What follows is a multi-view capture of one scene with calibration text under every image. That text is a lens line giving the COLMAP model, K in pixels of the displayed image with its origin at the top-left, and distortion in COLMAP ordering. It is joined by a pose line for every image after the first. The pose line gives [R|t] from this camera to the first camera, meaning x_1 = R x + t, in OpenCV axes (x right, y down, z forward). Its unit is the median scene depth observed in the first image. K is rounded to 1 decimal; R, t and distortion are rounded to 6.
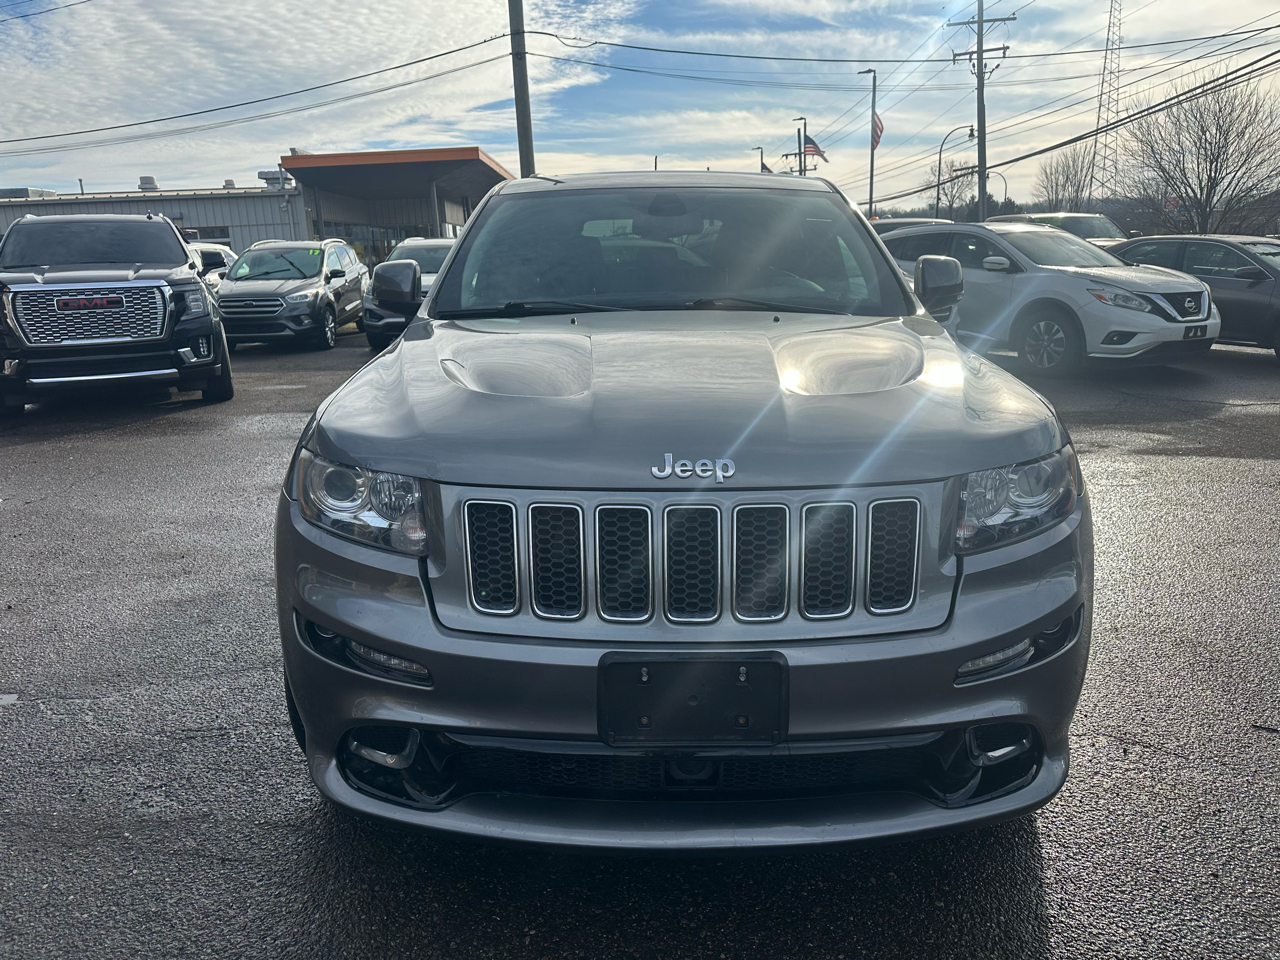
lens RADIAL K [[940.1, 0, 640.9], [0, 940.1, 477.8], [0, 0, 1]] dist [0.014905, -0.014135]
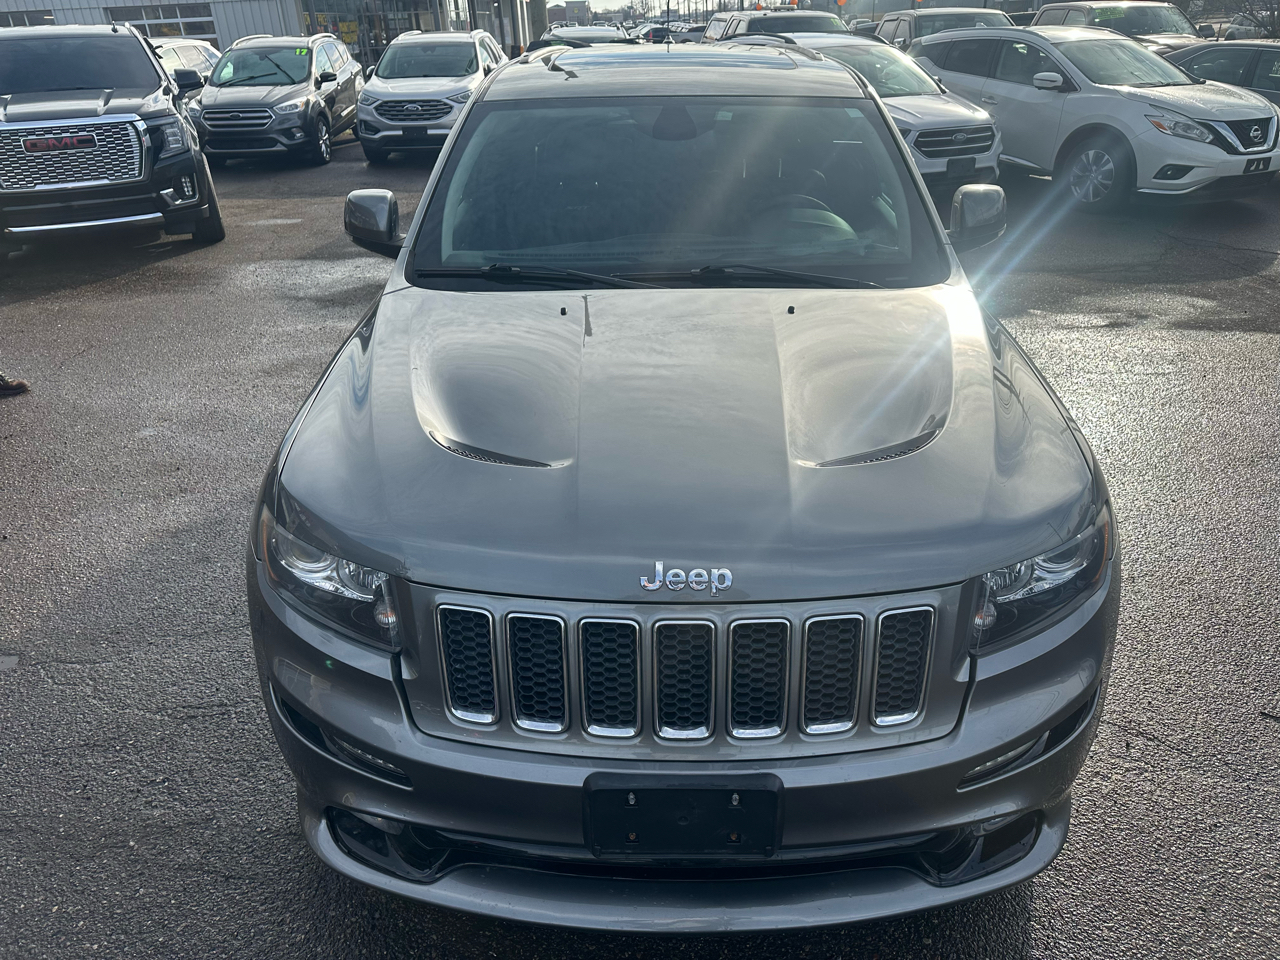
lens RADIAL K [[940.1, 0, 647.9], [0, 940.1, 486.5], [0, 0, 1]] dist [0.014905, -0.014135]
pose [[0.999916, 0.005193, -0.011889, 0.017173], [-0.002394, 0.974514, 0.224313, -0.179403], [0.012751, -0.224265, 0.974445, 0.080145]]
